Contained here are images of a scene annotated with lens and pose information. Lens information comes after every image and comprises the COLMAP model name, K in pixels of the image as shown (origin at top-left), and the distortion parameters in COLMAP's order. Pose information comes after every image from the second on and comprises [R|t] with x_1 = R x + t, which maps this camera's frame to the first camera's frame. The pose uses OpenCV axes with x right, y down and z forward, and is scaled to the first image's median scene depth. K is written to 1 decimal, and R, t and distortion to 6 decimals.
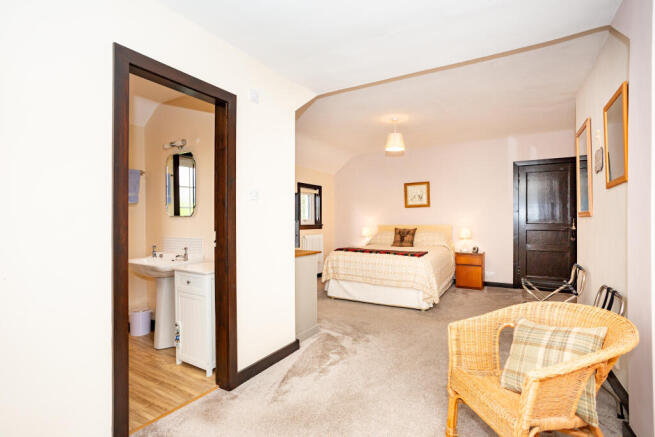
lens RADIAL K [[324.8, 0, 327.5], [0, 324.8, 218.5], [0, 0, 1]] dist [-0.000327, 0.000029]
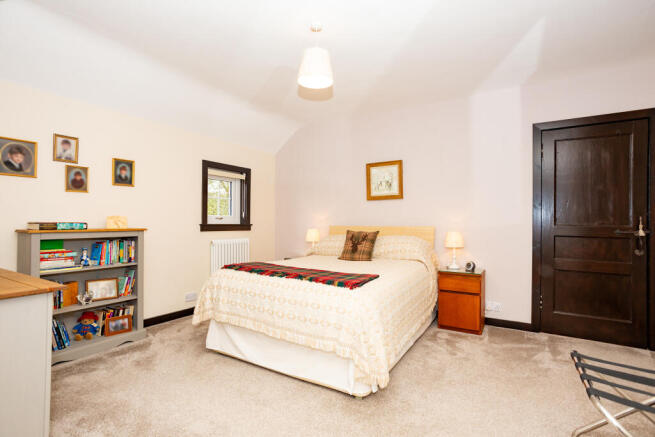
lens RADIAL K [[318.3, 0, 327.5], [0, 318.3, 218.5], [0, 0, 1]] dist [-0.021205, 0.000746]
pose [[0.999797, 0.010466, -0.017241, 0.188595], [-0.010601, 0.999914, -0.007759, 0.011504], [0.017158, 0.007940, 0.999821, 0.384707]]
